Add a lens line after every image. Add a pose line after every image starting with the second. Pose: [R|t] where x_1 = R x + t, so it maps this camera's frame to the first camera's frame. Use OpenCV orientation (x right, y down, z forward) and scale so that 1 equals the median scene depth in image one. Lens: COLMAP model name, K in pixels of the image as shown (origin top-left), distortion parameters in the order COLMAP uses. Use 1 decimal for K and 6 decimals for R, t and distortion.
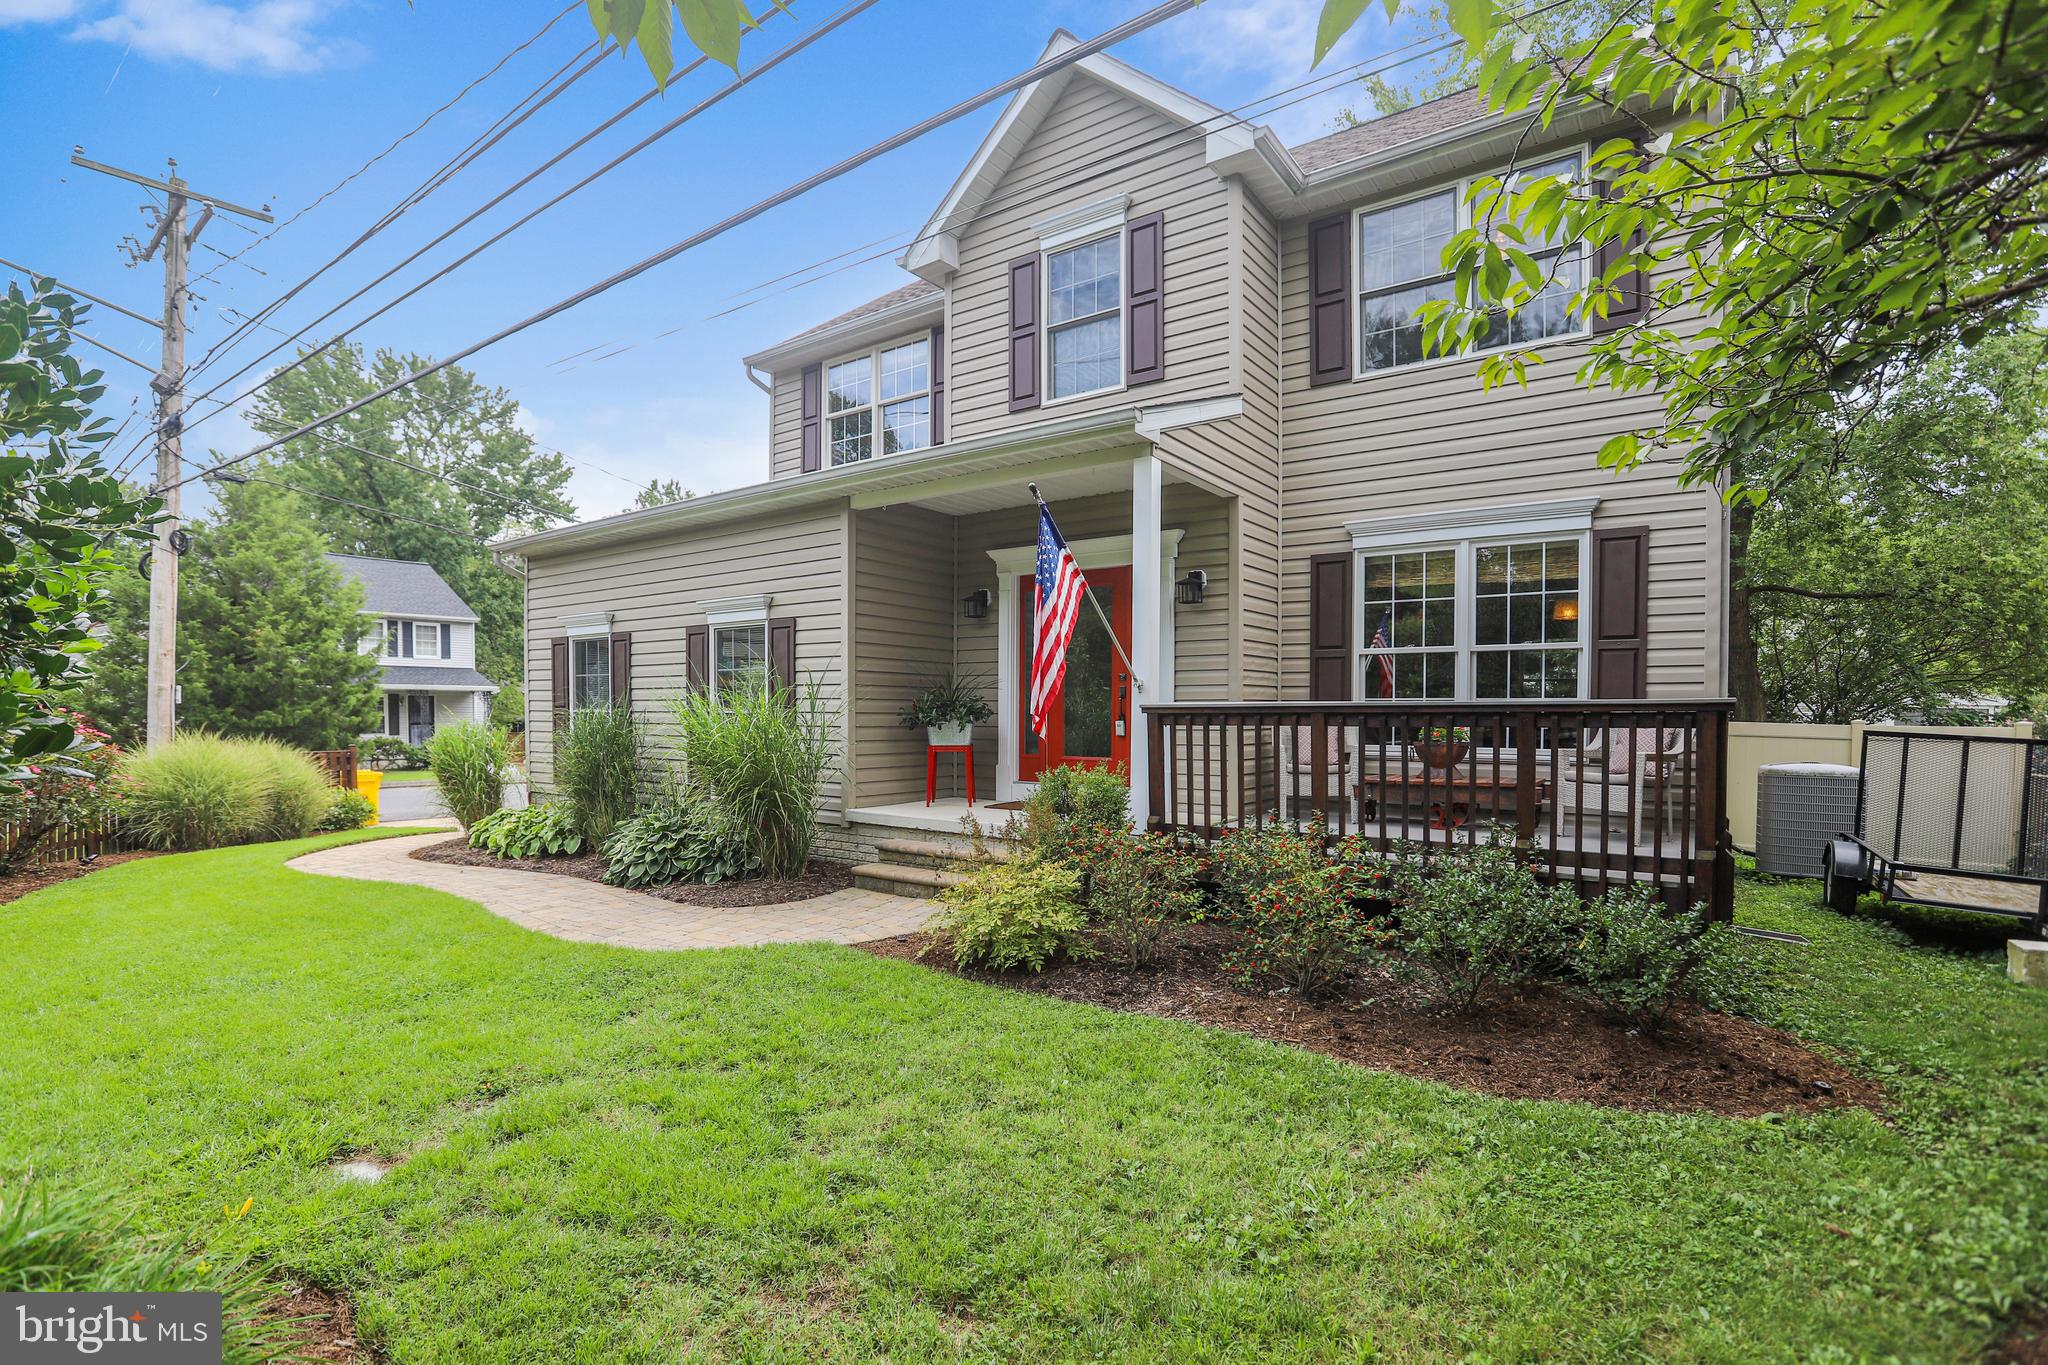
lens RADIAL K [[953.3, 0, 1054.3], [0, 953.3, 739.2], [0, 0, 1]] dist [-0.040440, 0.004822]
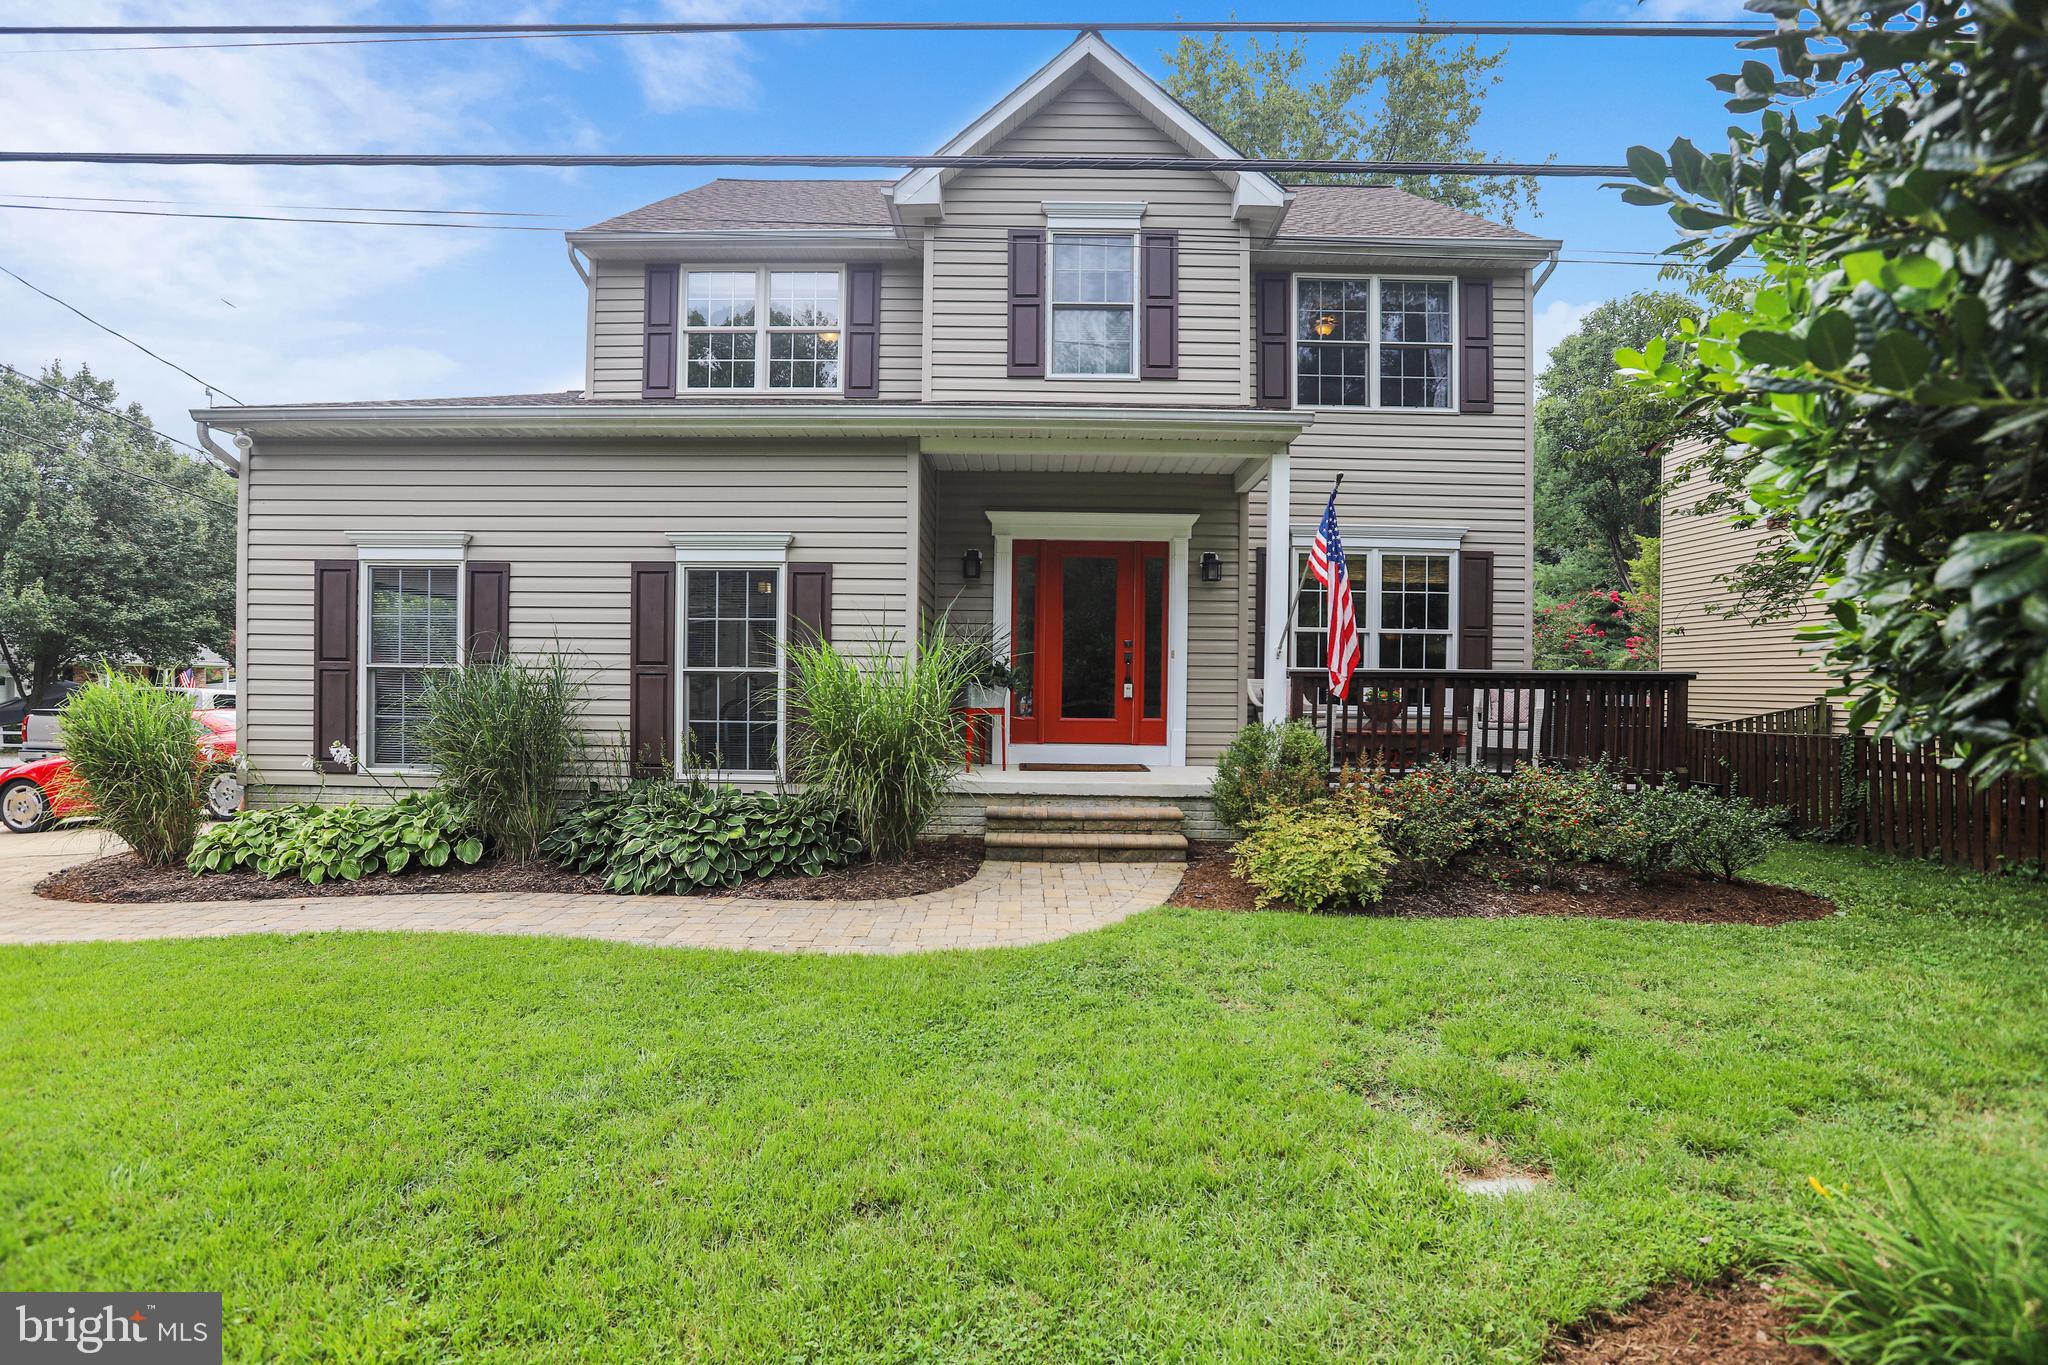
lens RADIAL K [[953.3, 0, 1004.2], [0, 953.3, 693.1], [0, 0, 1]] dist [-0.040440, 0.004822]
pose [[0.824556, 0.004158, 0.565765, -0.679129], [0.008684, 0.999762, -0.020003, 0.010470], [-0.565713, 0.021407, 0.824324, 0.202380]]
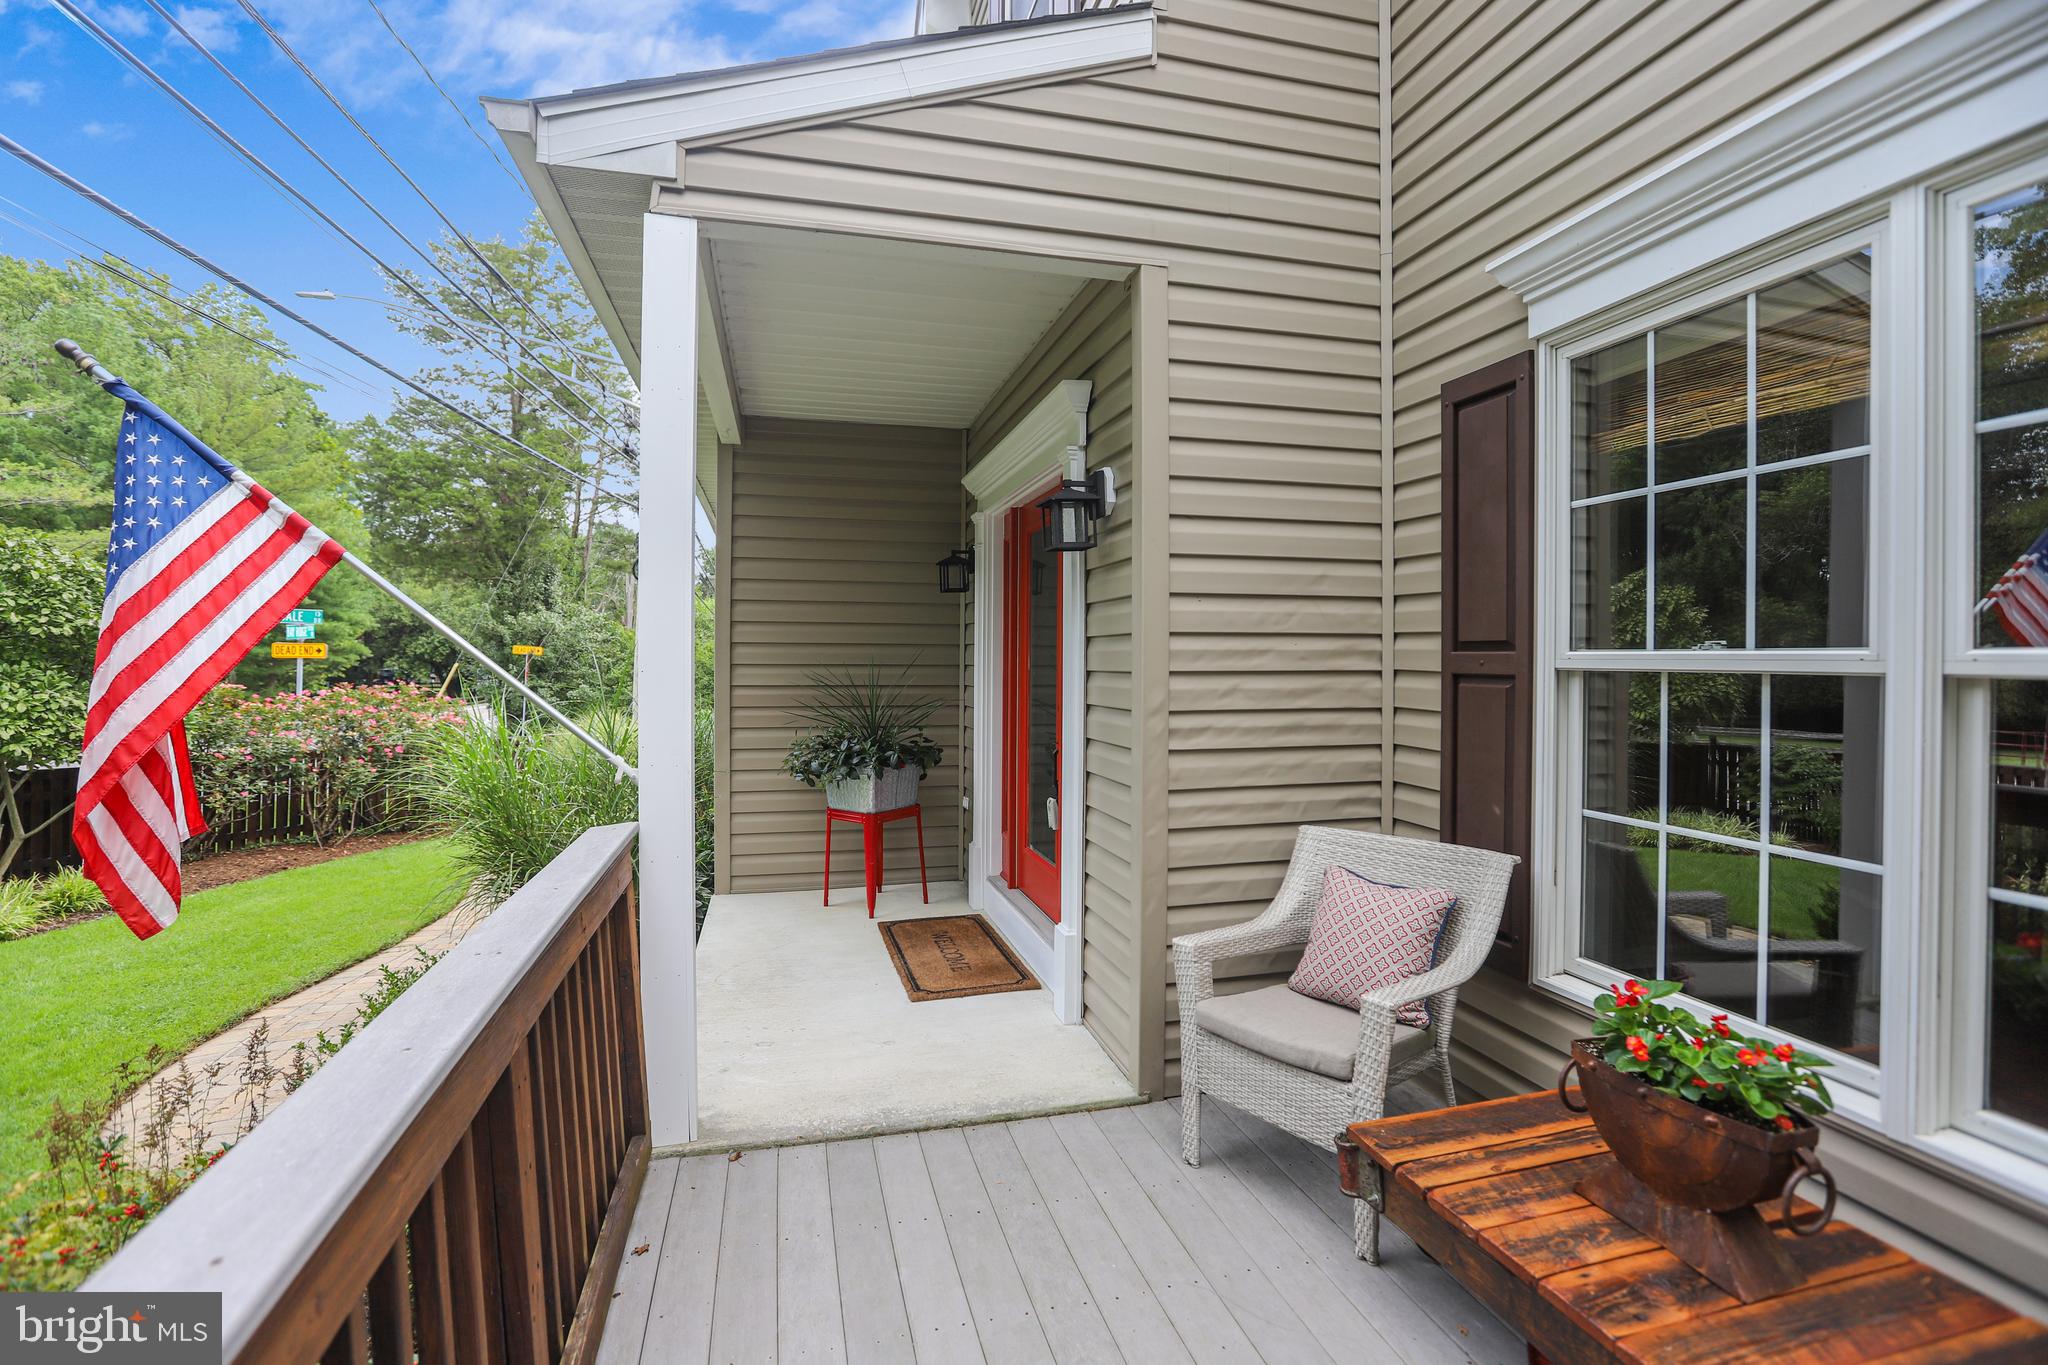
lens RADIAL K [[953.3, 0, 1016.2], [0, 953.3, 682.5], [0, 0, 1]] dist [-0.040440, 0.004822]
pose [[0.758586, 0.011458, -0.651473, 0.388530], [-0.017598, 0.999841, -0.002907, -0.080683], [0.651336, 0.013669, 0.758667, 0.644247]]
